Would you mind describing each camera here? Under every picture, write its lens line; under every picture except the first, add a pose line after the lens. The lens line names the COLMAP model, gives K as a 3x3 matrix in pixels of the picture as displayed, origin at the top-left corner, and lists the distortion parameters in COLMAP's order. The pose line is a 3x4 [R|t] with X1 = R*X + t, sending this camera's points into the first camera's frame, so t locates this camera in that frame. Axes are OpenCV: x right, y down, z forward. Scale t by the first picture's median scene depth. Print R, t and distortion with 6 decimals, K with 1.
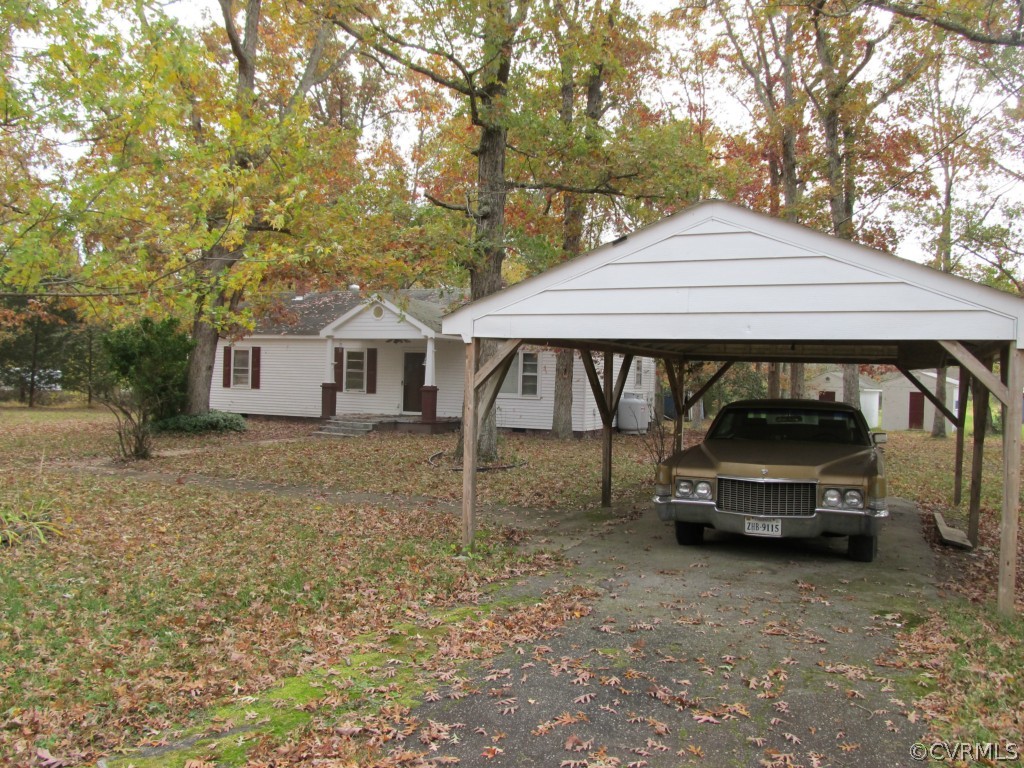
lens RADIAL K [[871.4, 0, 512.0], [0, 871.4, 384.0], [0, 0, 1]] dist [-0.003468, -0.003859]
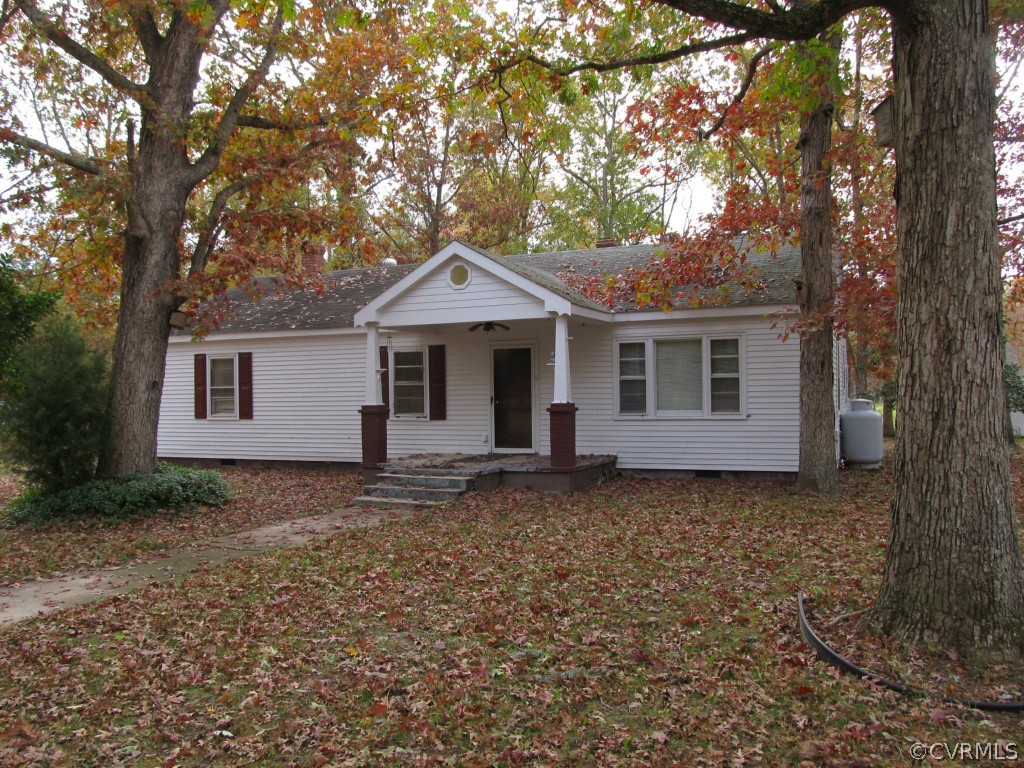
lens RADIAL K [[871.4, 0, 512.0], [0, 871.4, 384.0], [0, 0, 1]] dist [-0.003468, -0.003859]
pose [[0.999206, -0.039445, 0.005545, -0.117536], [0.039538, 0.999062, -0.017646, -0.001363], [-0.004843, 0.017851, 0.999829, 0.413263]]
